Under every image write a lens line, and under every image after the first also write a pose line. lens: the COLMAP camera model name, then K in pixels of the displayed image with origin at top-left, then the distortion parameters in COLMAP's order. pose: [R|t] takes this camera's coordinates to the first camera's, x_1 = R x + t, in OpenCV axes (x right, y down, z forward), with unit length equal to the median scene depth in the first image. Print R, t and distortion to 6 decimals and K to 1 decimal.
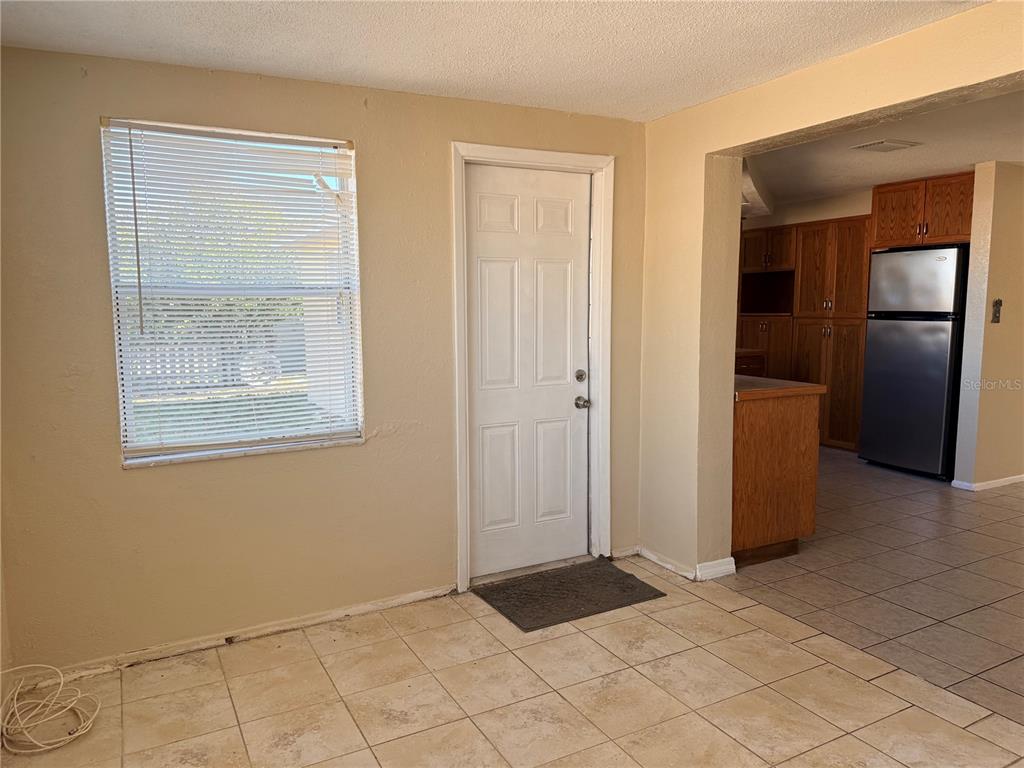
lens RADIAL K [[714.4, 0, 512.0], [0, 714.4, 384.0], [0, 0, 1]] dist [0.002905, -0.003045]
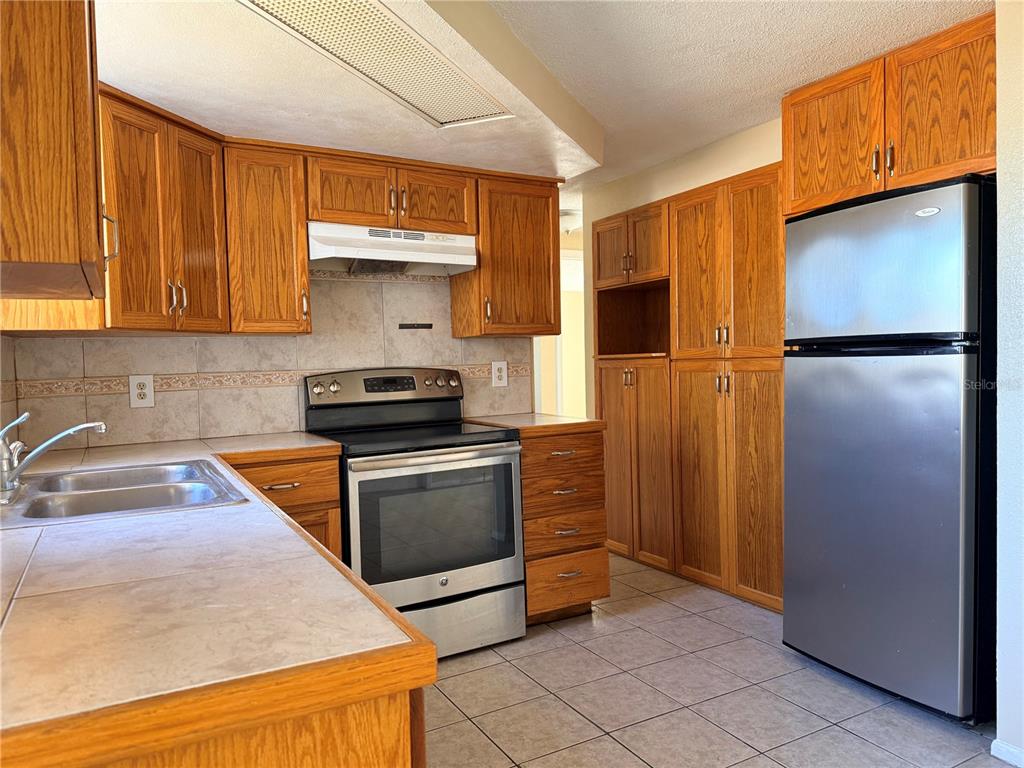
lens RADIAL K [[714.4, 0, 512.0], [0, 714.4, 384.0], [0, 0, 1]] dist [0.002905, -0.003045]
pose [[0.999368, -0.020622, 0.028971, 0.285034], [0.022886, 0.996522, -0.080128, -0.035827], [-0.027218, 0.080740, 0.996363, 0.500069]]
